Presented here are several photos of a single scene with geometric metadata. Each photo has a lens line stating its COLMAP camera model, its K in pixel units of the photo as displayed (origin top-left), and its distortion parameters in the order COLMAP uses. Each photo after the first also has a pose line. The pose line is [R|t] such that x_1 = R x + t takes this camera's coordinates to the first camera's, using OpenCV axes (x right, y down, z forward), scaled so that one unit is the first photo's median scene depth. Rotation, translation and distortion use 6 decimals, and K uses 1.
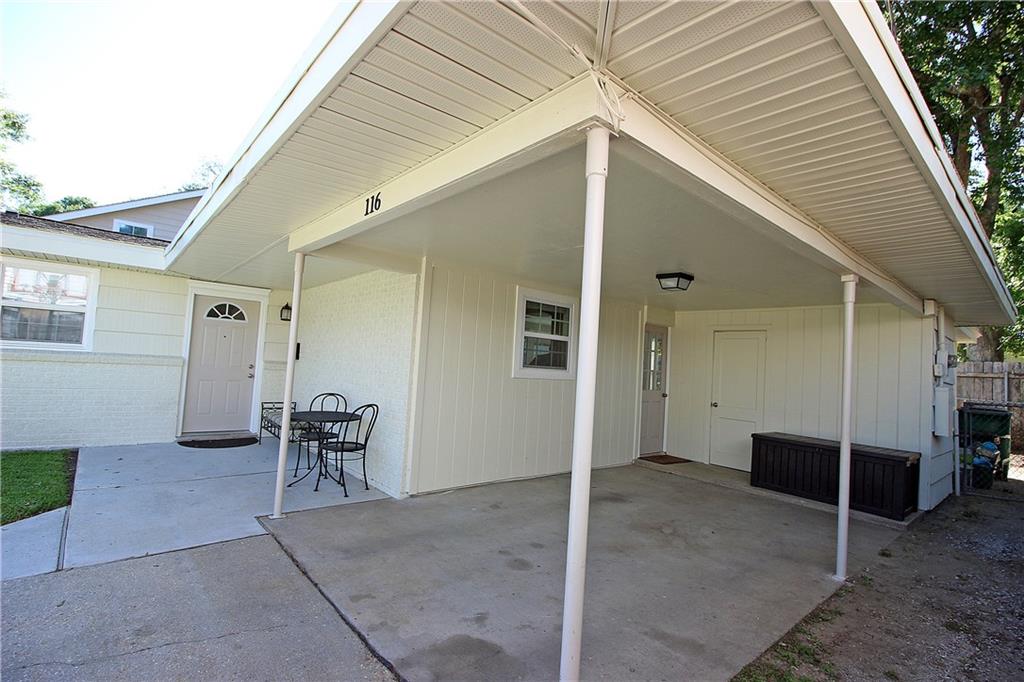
lens RADIAL K [[485.3, 0, 512.0], [0, 485.3, 341.0], [0, 0, 1]] dist [-0.000989, -0.000319]
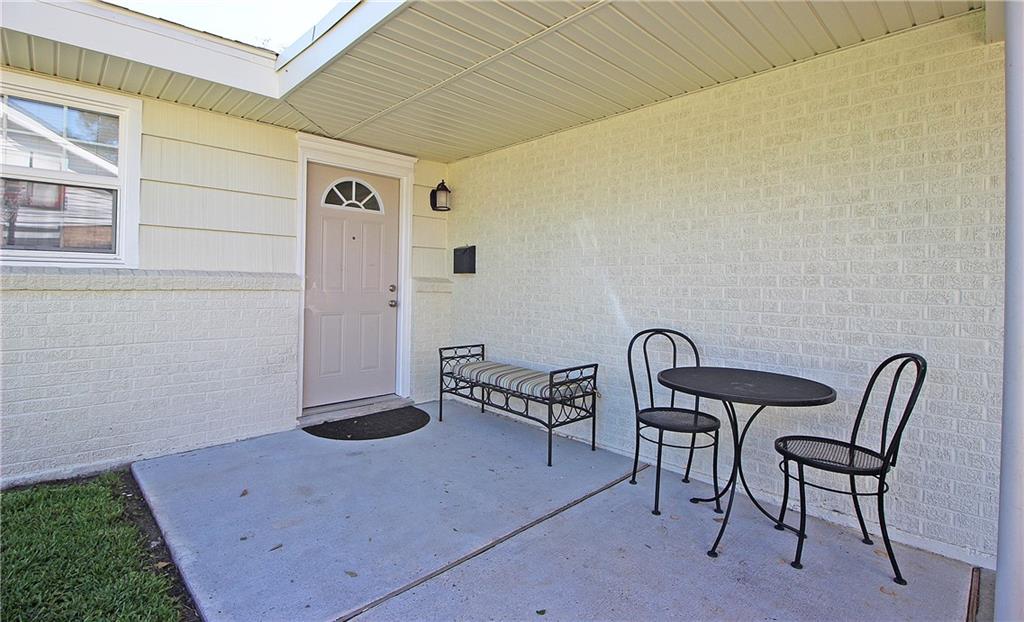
lens RADIAL K [[480.4, 0, 513.0], [0, 480.4, 284.6], [0, 0, 1]] dist [0.001307, 0.000192]
pose [[0.996127, -0.041037, 0.077768, -0.475830], [0.036854, 0.997835, 0.054470, 0.023499], [-0.079834, -0.051393, 0.995482, 0.434601]]
